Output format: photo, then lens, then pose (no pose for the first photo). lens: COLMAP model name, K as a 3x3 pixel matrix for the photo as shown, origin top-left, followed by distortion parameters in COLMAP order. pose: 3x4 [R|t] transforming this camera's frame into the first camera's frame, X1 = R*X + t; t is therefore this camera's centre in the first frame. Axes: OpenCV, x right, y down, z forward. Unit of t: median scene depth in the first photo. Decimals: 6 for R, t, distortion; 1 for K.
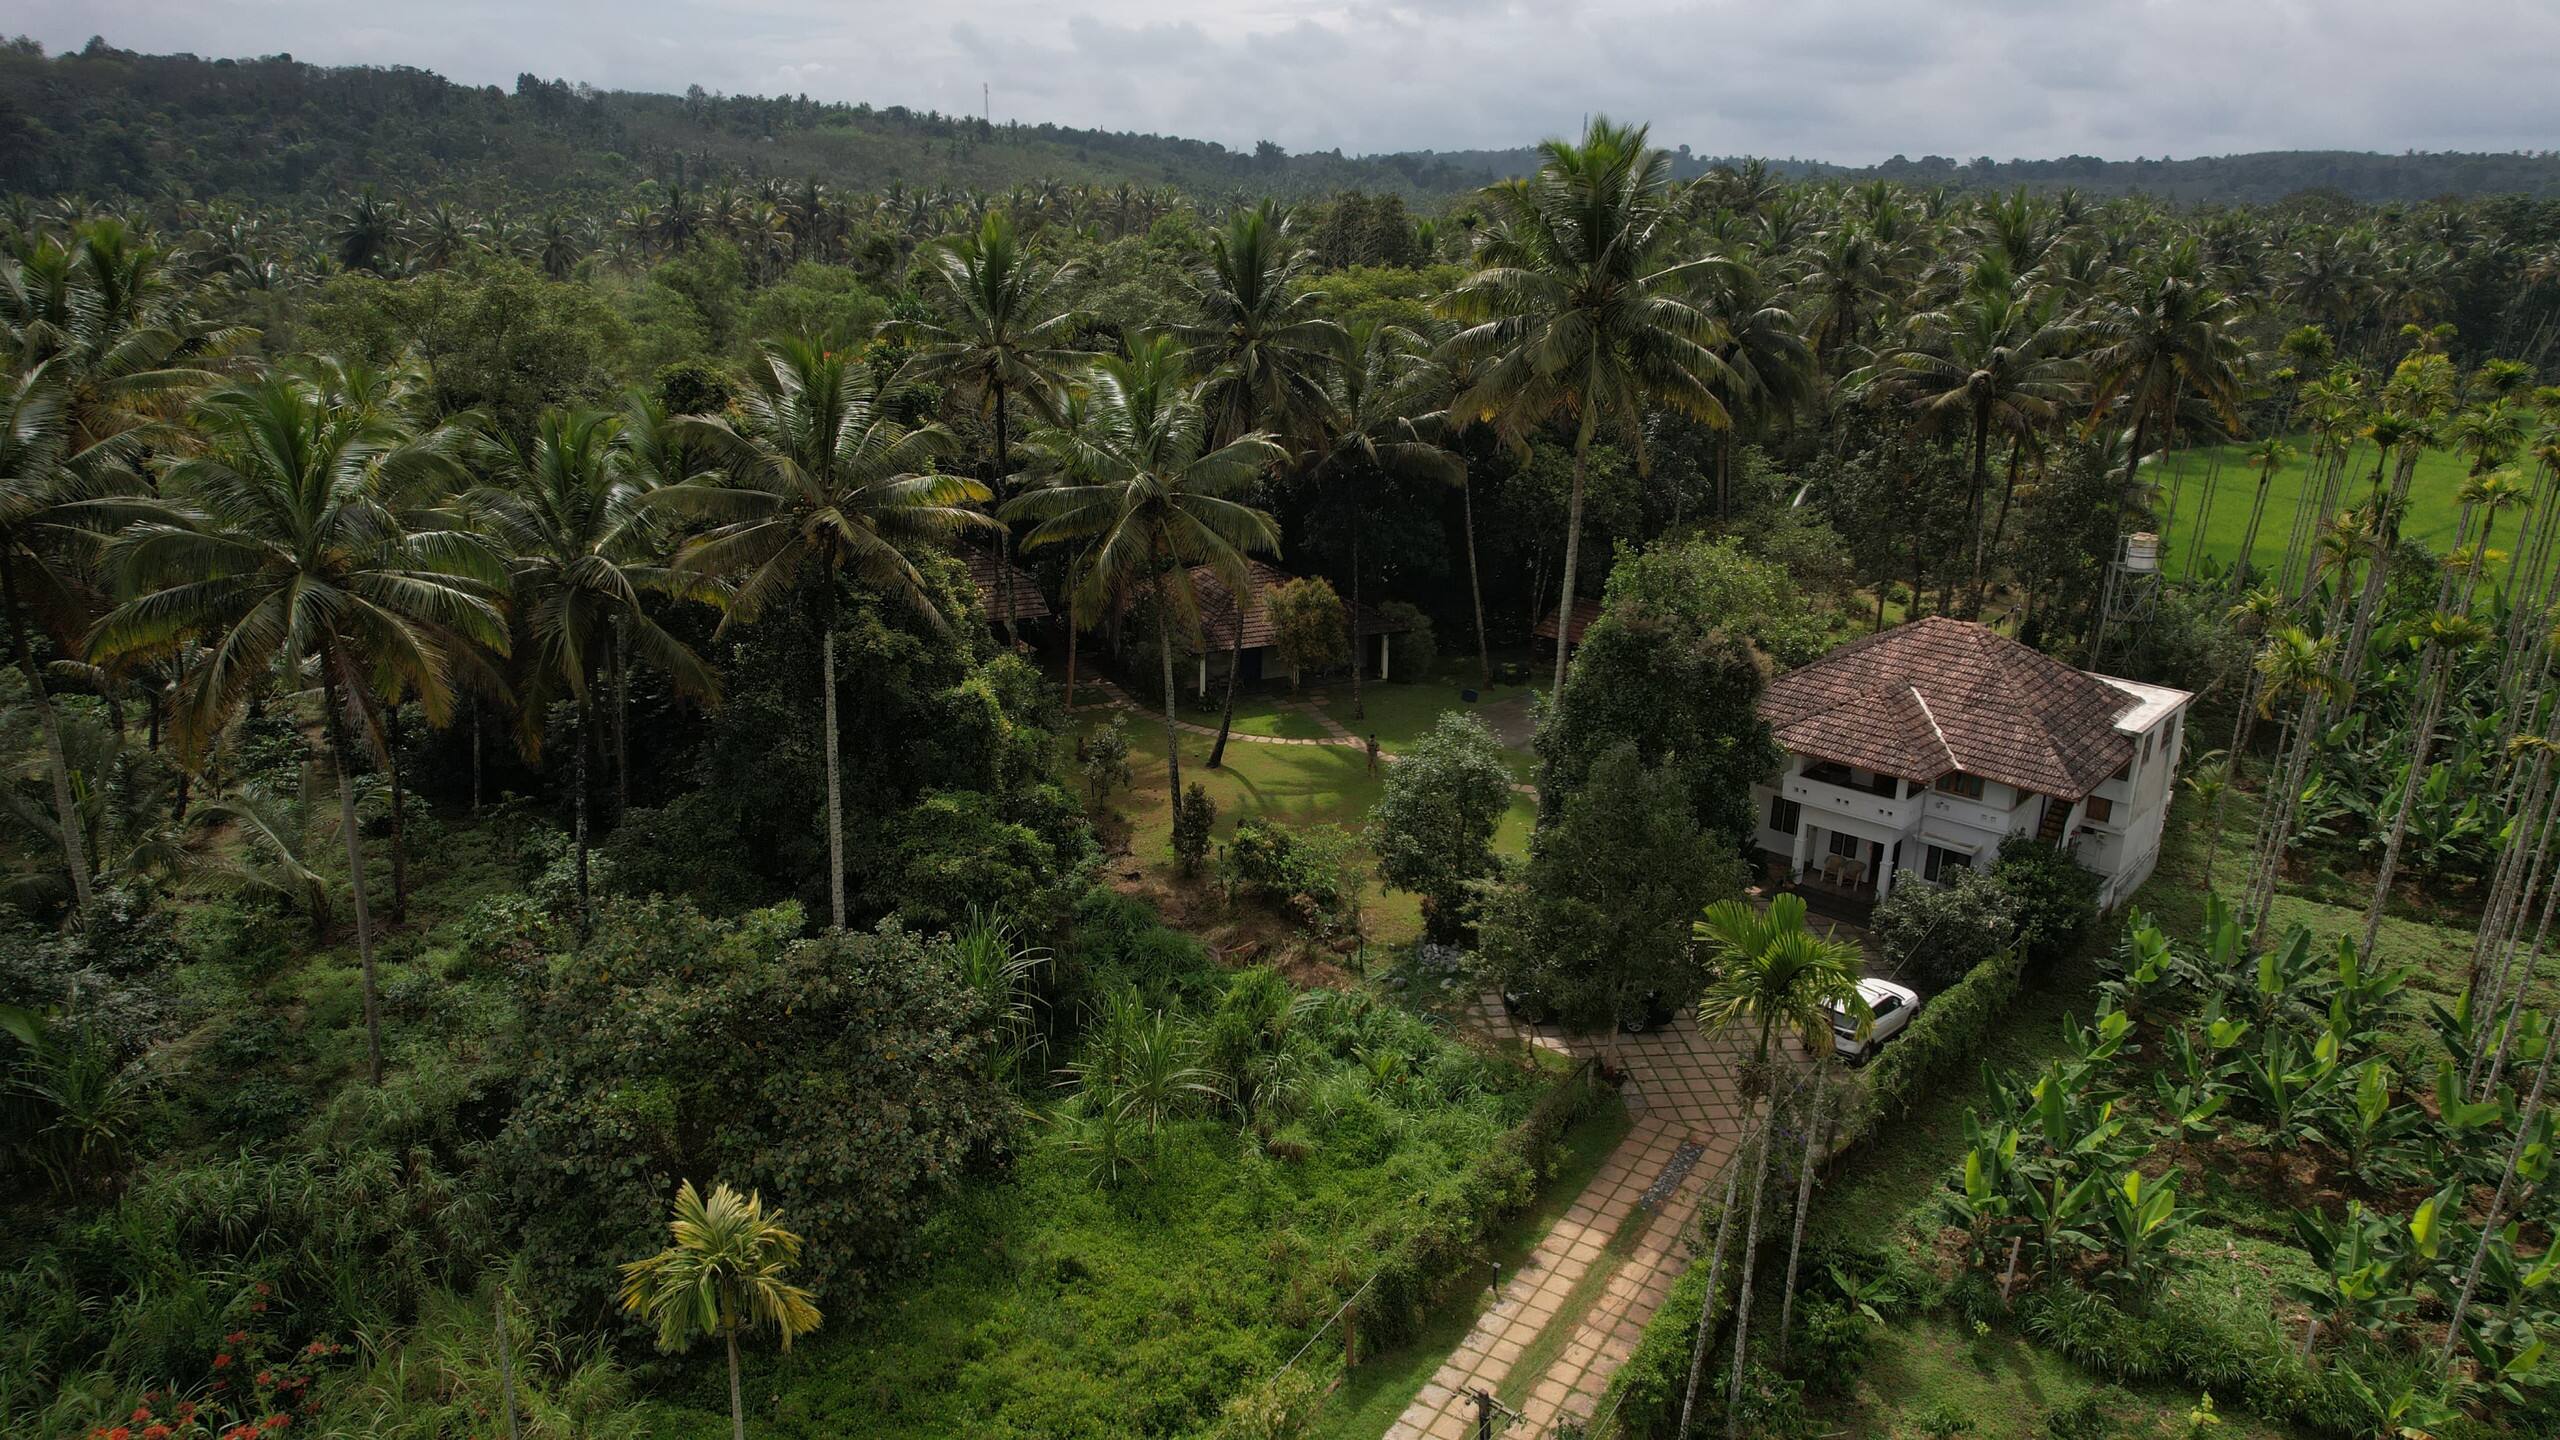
lens RADIAL K [[1421.9, 0, 1280.0], [0, 1421.9, 720.0], [0, 0, 1]] dist [-0.031157, 0.000026]
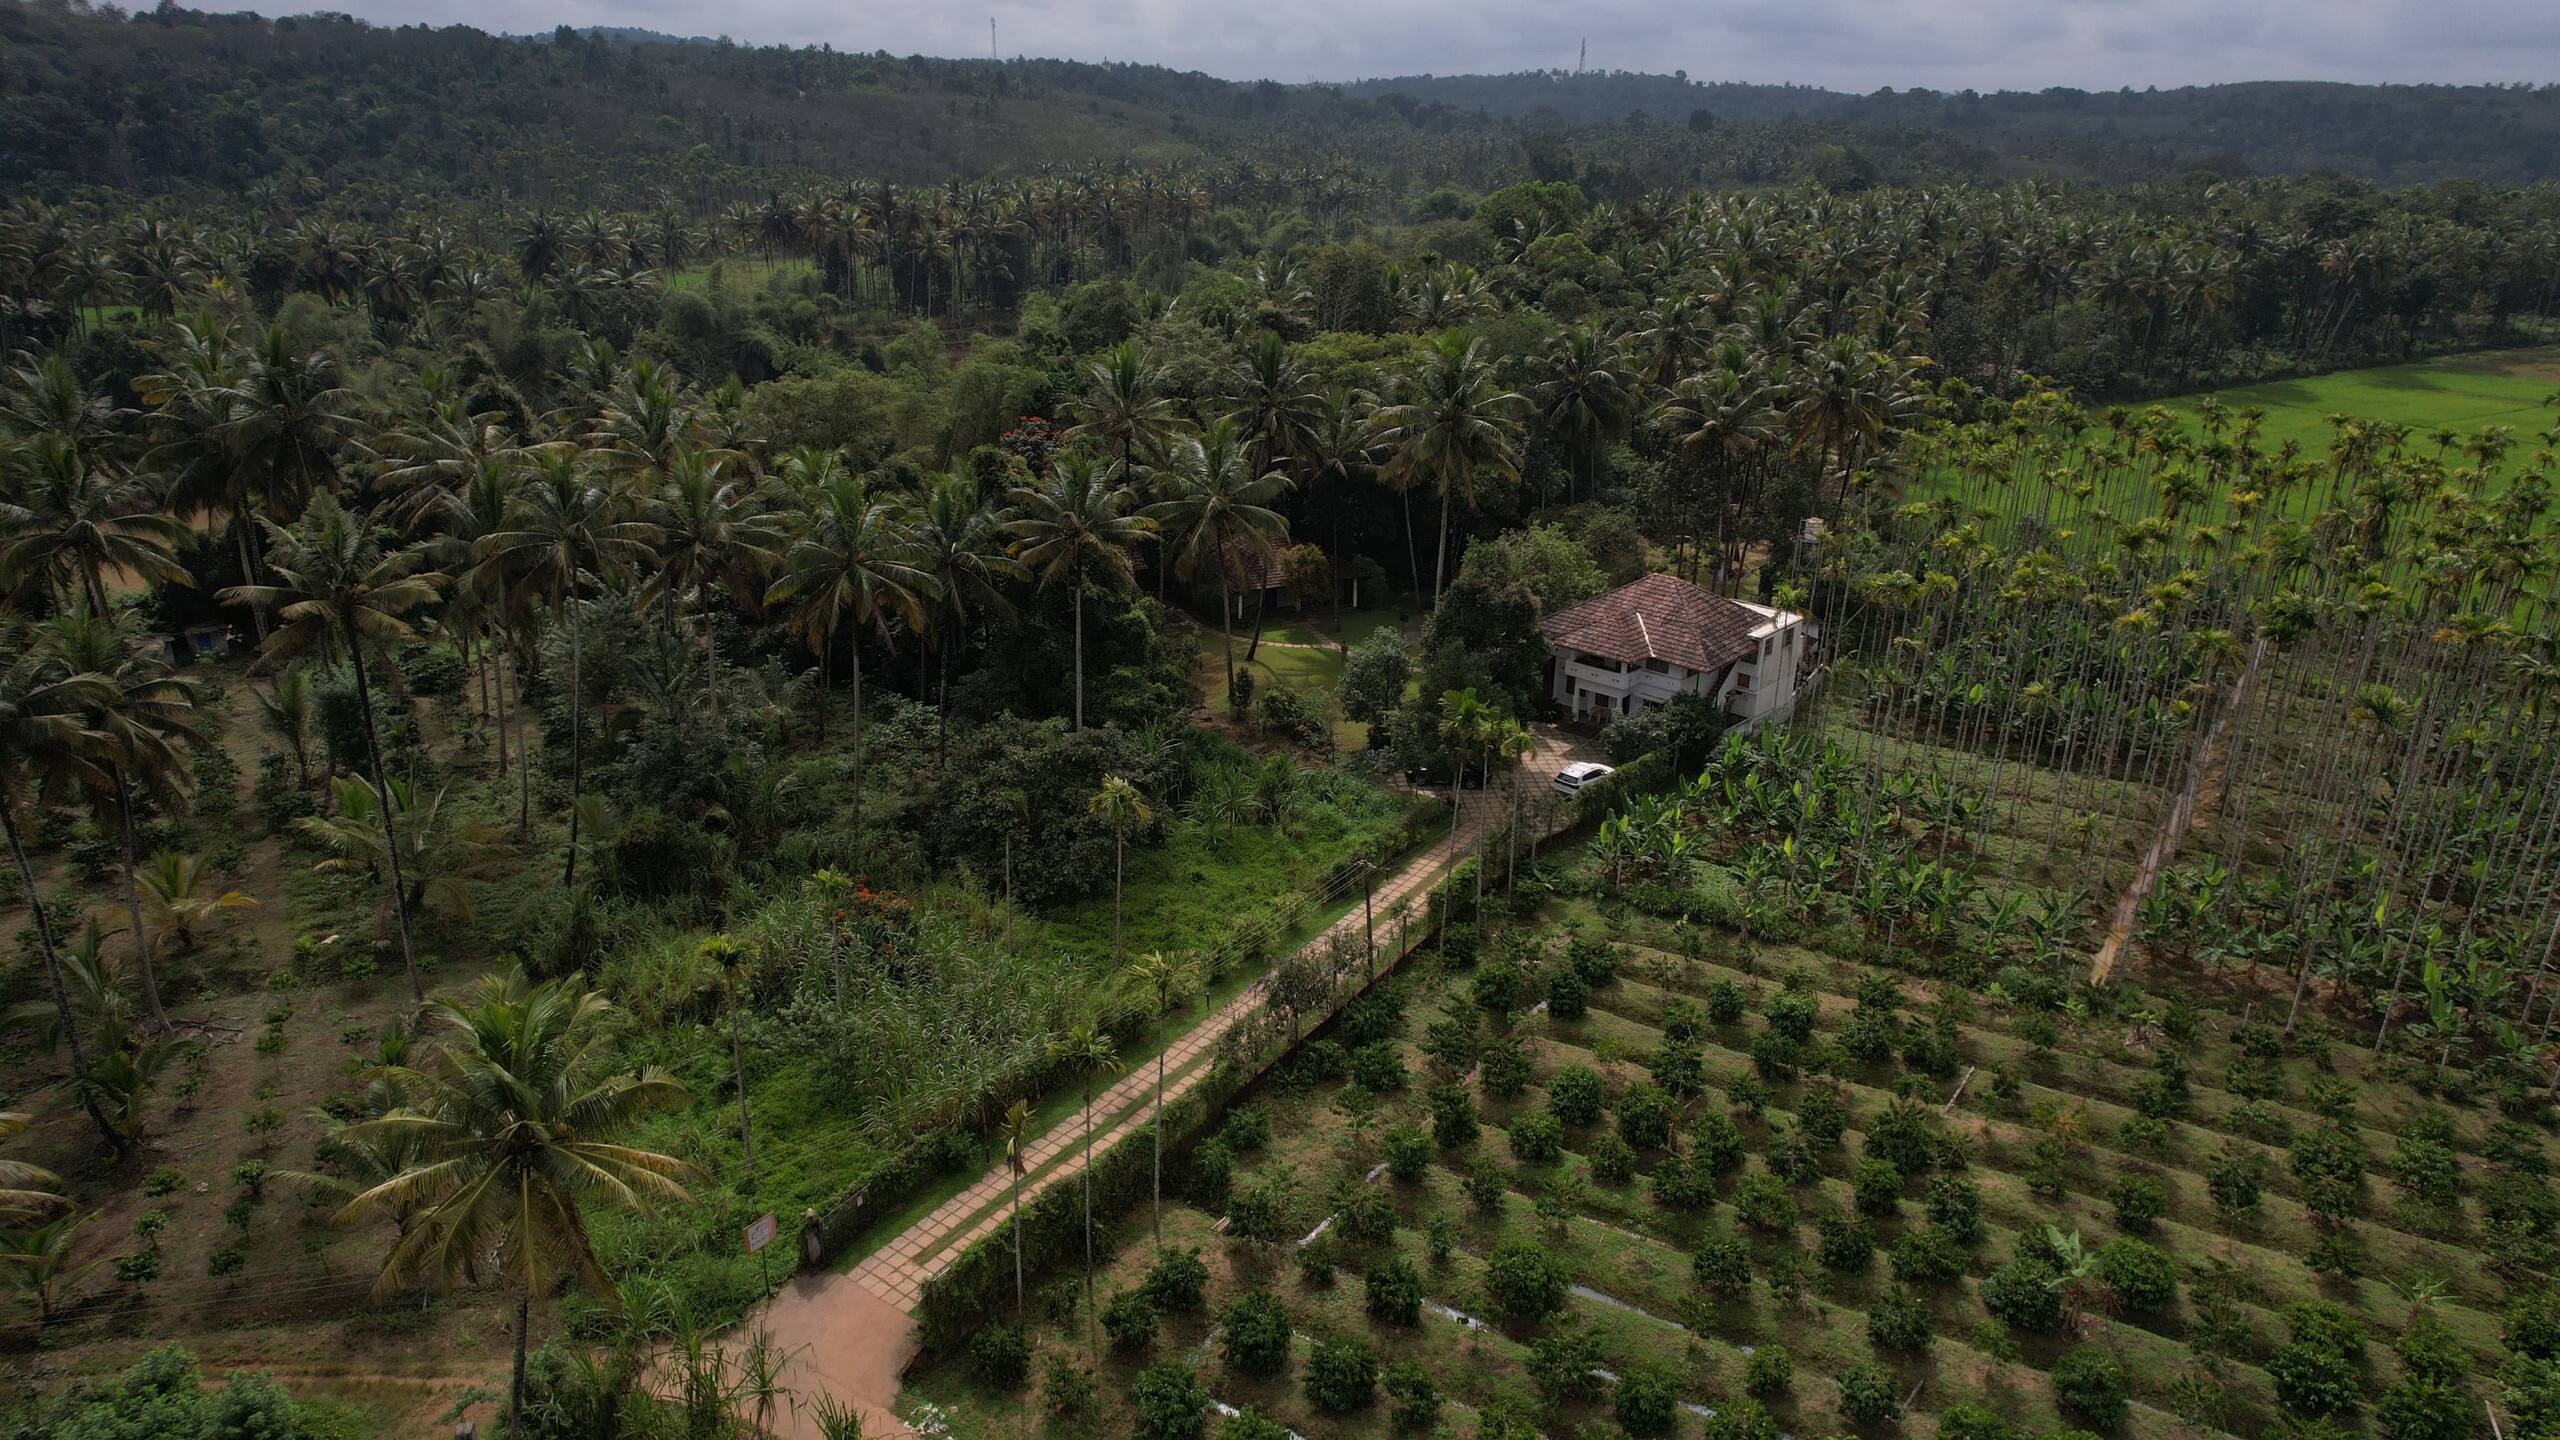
lens RADIAL K [[1421.9, 0, 1280.0], [0, 1421.9, 720.0], [0, 0, 1]] dist [-0.031157, 0.000026]
pose [[0.999999, -0.001312, -0.000271, -0.013056], [0.001325, 0.998476, 0.055179, 0.013380], [0.000198, -0.055180, 0.998476, -0.856869]]
